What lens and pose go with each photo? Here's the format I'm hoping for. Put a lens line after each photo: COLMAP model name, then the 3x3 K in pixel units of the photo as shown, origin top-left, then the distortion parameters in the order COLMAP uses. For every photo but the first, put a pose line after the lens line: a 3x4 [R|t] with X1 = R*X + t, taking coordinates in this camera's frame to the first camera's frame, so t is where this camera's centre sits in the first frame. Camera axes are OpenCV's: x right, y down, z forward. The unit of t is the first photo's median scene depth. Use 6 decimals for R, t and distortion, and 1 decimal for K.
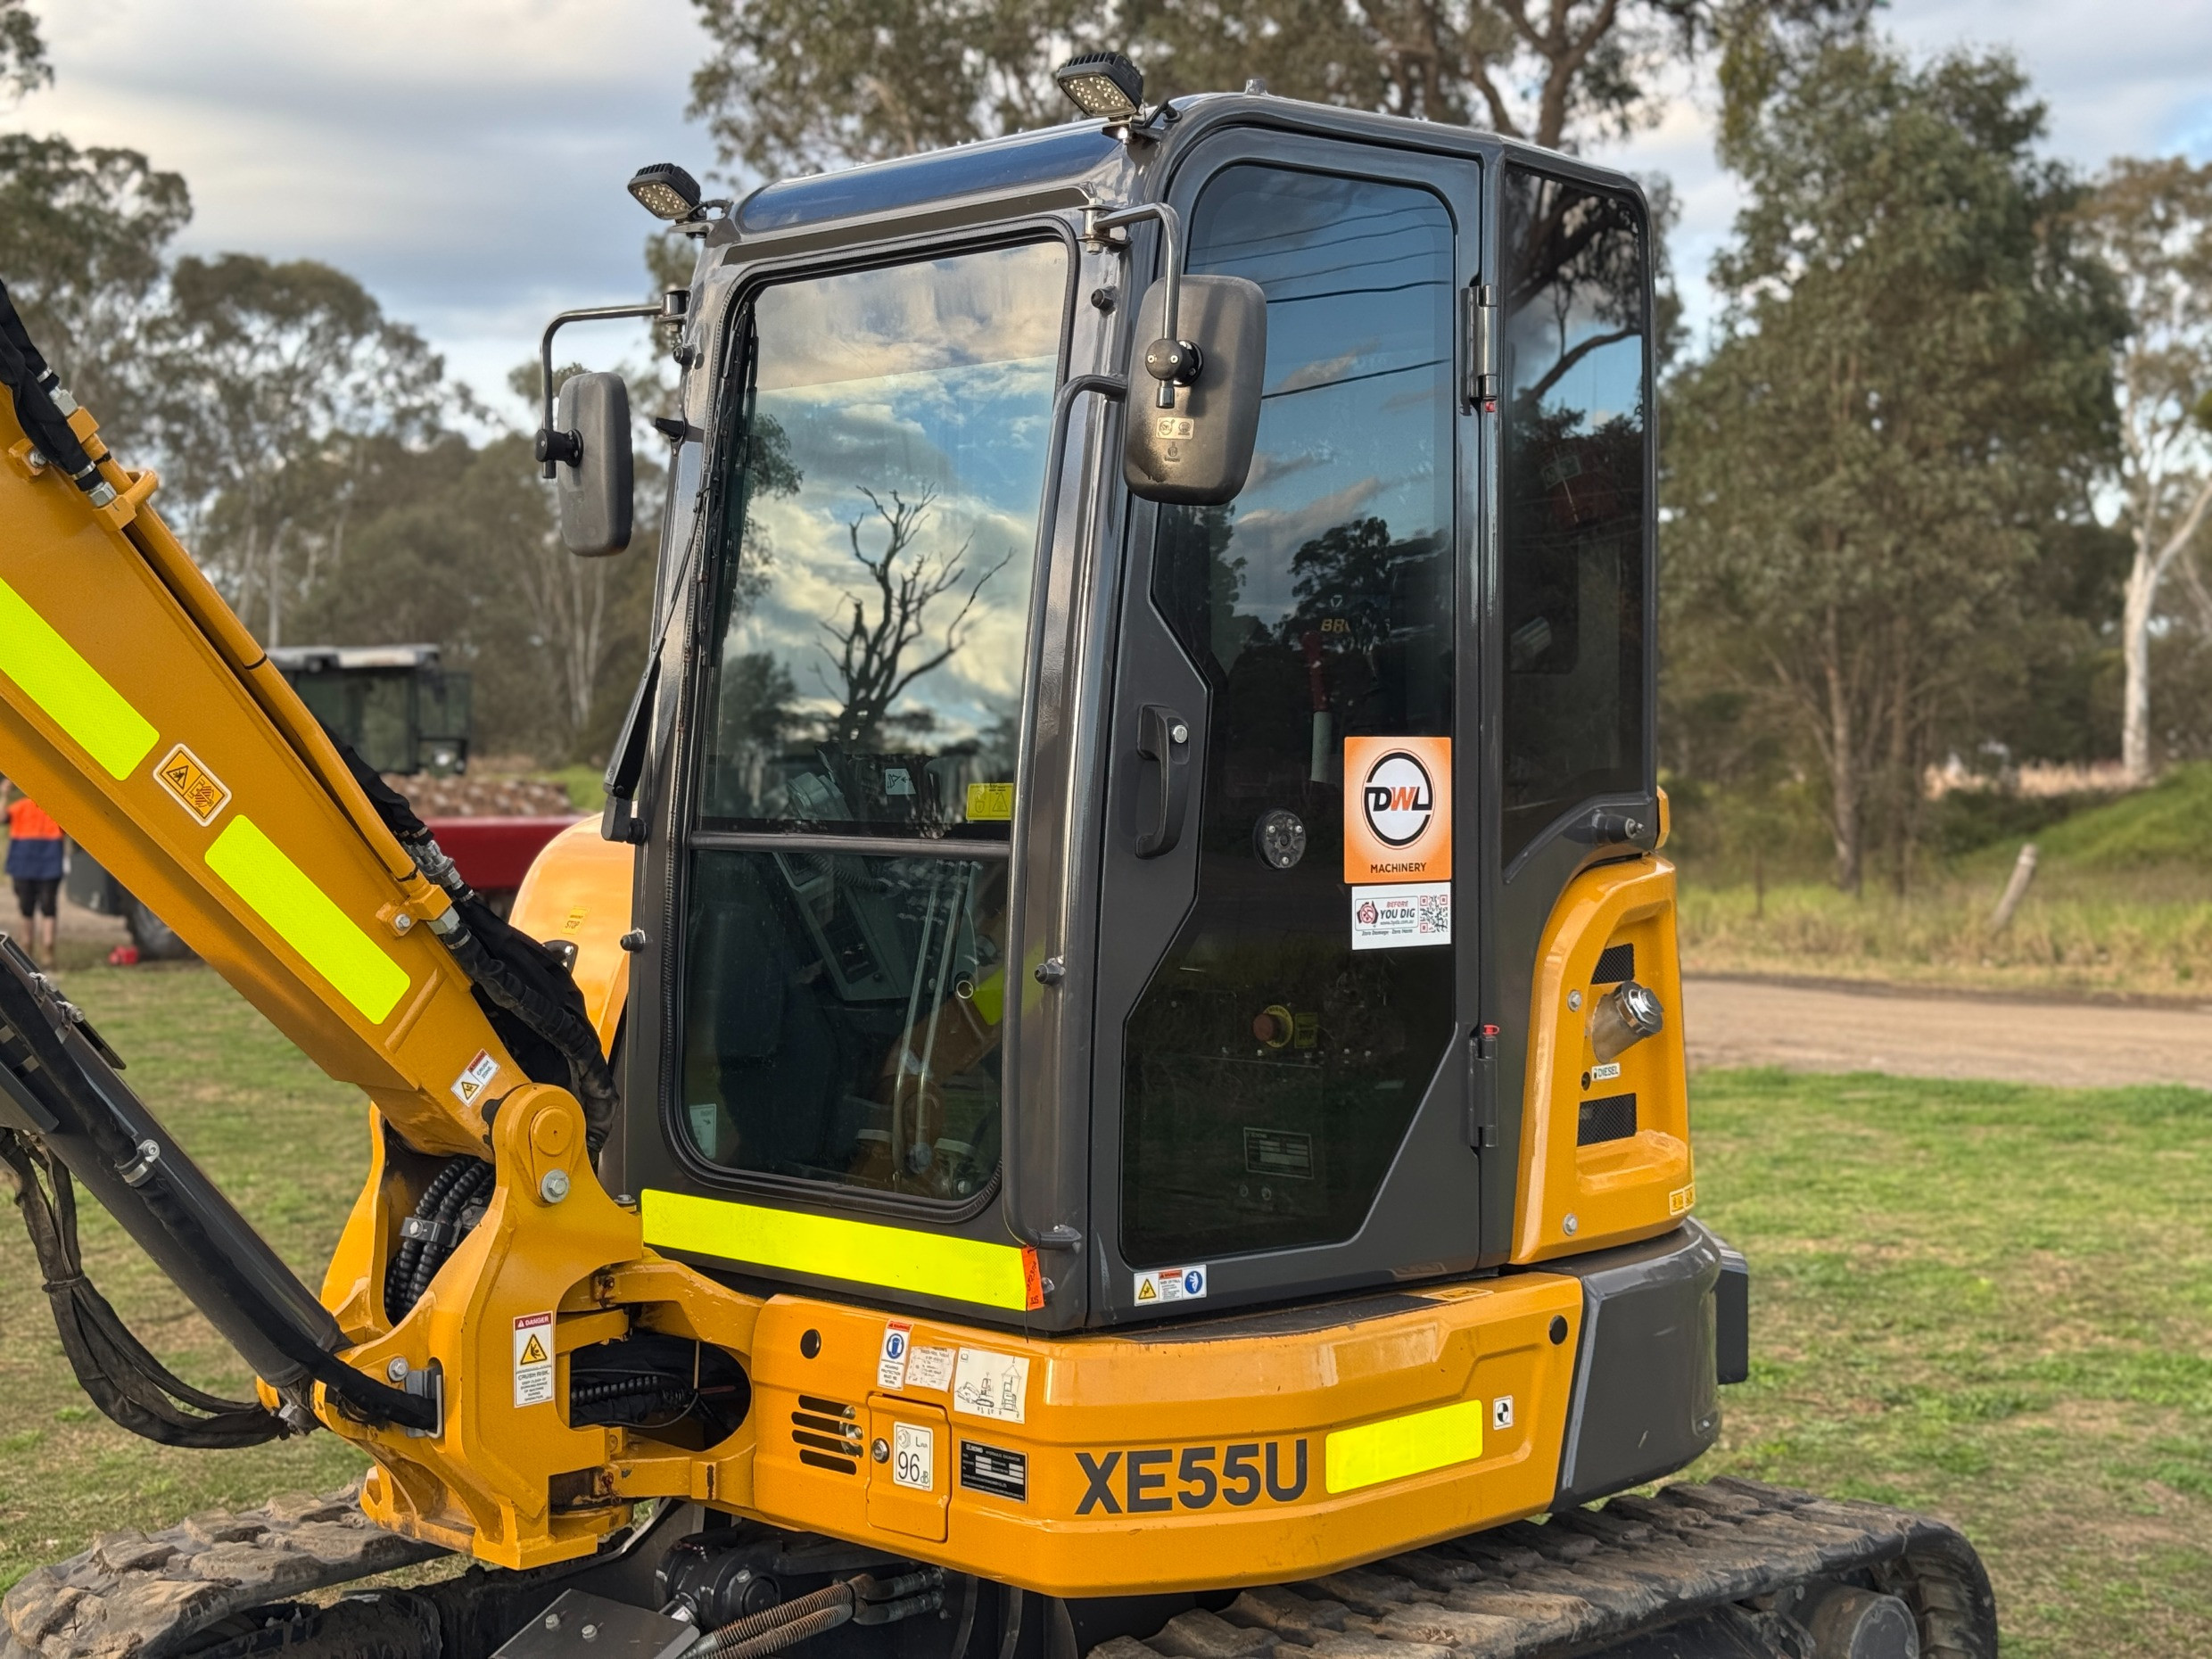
lens RADIAL K [[3098.4, 0, 1107.4], [0, 3098.4, 841.5], [0, 0, 1]] dist [0.122770, 0.000000]
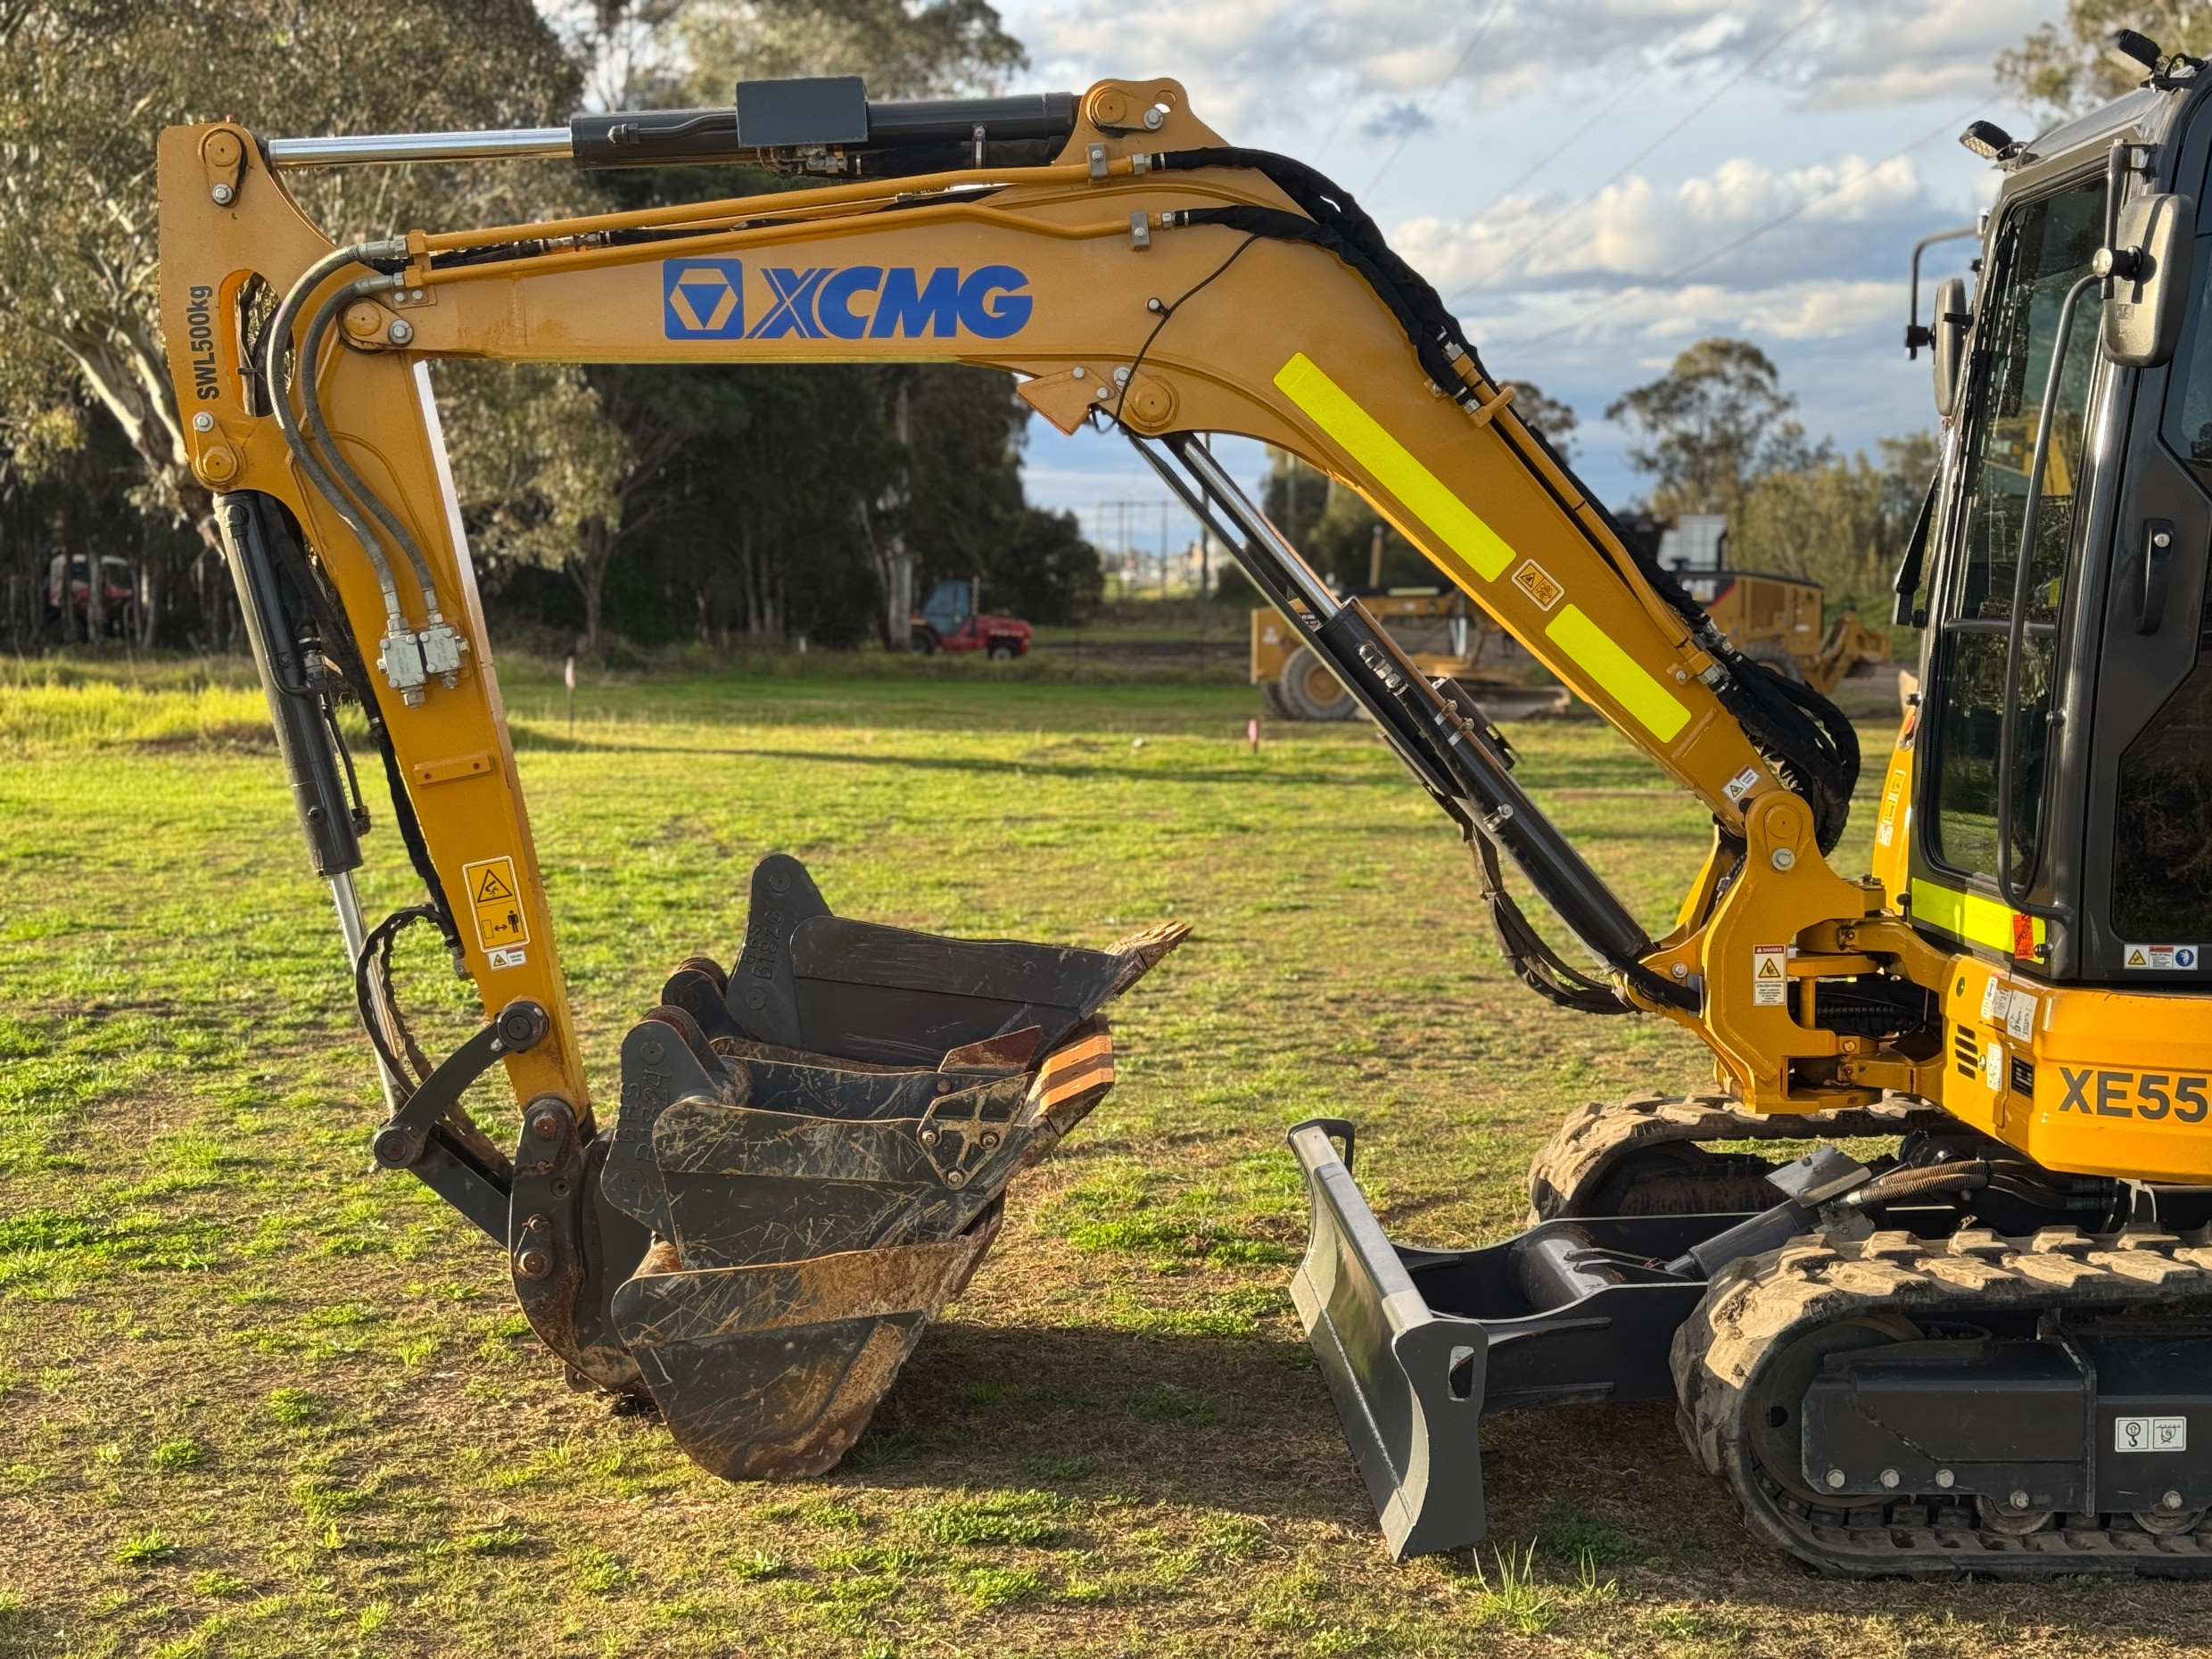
lens RADIAL K [[3098.4, 0, 1091.2], [0, 3098.4, 846.4], [0, 0, 1]] dist [0.122770, 0.000000]
pose [[0.709953, 0.055825, -0.702033, 0.561156], [-0.017065, 0.997924, 0.062096, 0.017212], [0.704043, -0.032105, 0.709432, -0.243706]]
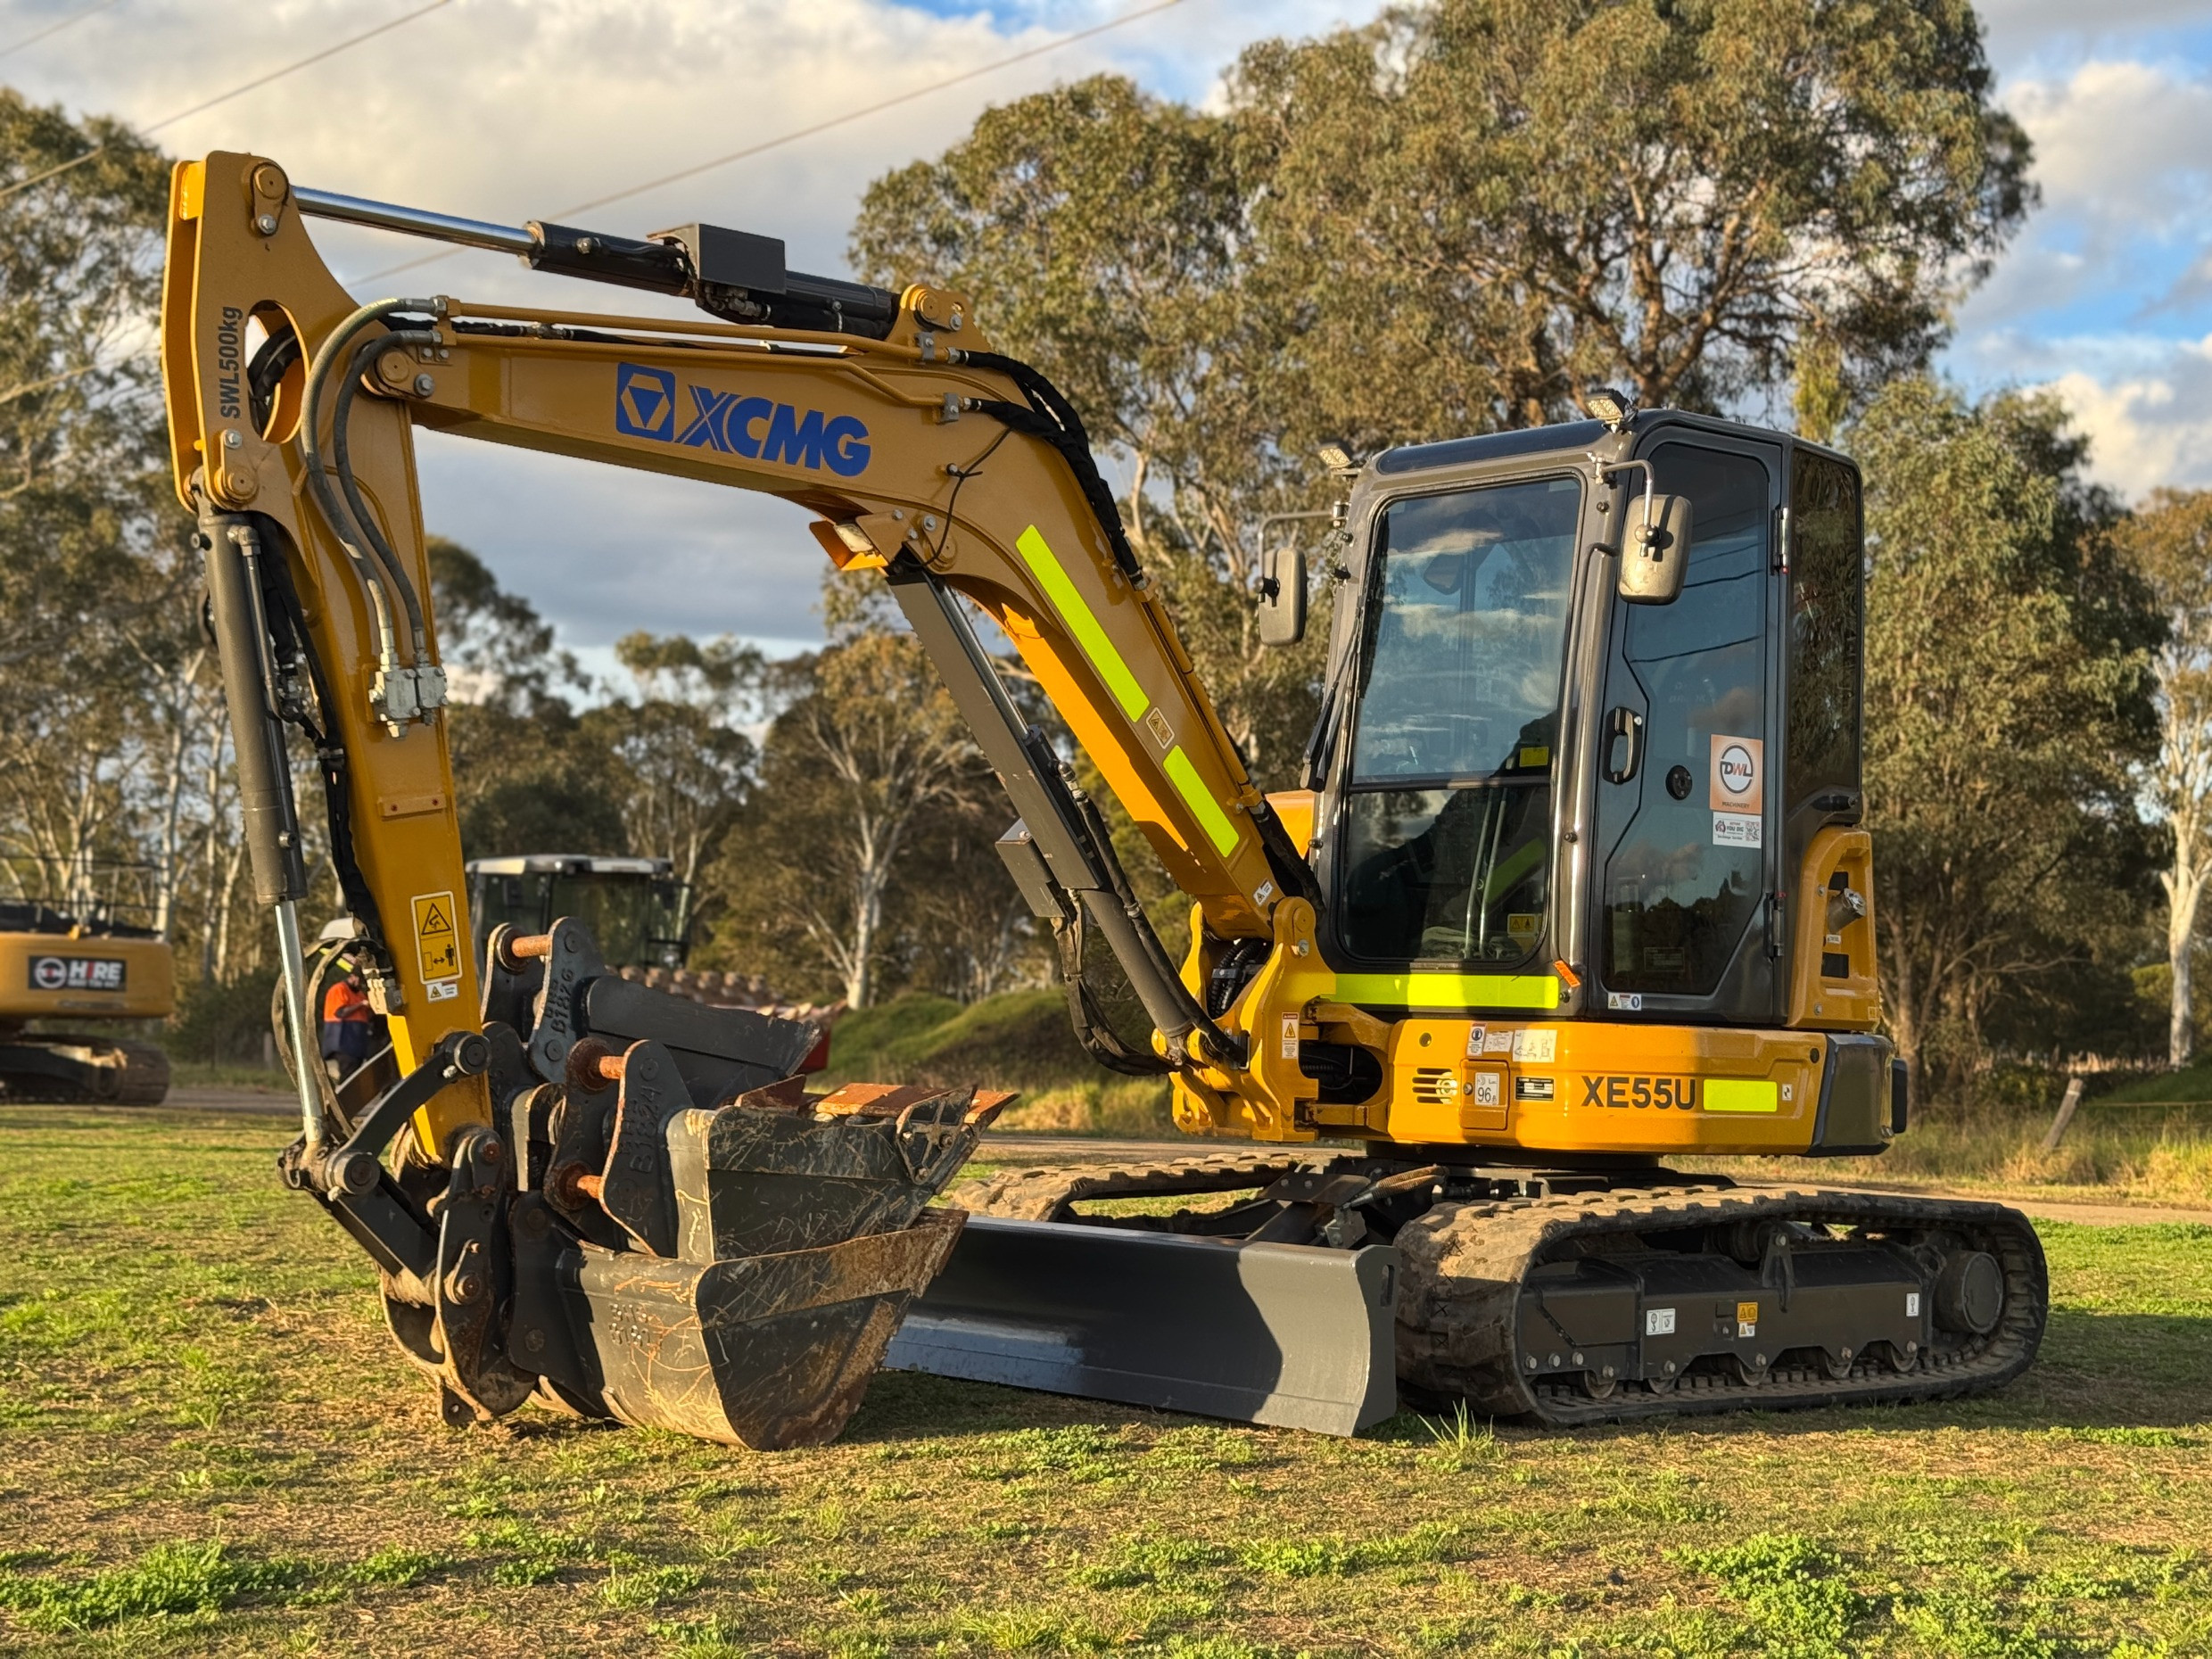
lens RADIAL K [[3098.4, 0, 1097.0], [0, 3098.4, 828.0], [0, 0, 1]] dist [0.122770, 0.000000]
pose [[0.999360, 0.030715, -0.018324, -0.247392], [-0.032356, 0.994730, -0.097287, 0.207653], [0.015239, 0.097818, 0.995088, -0.859428]]
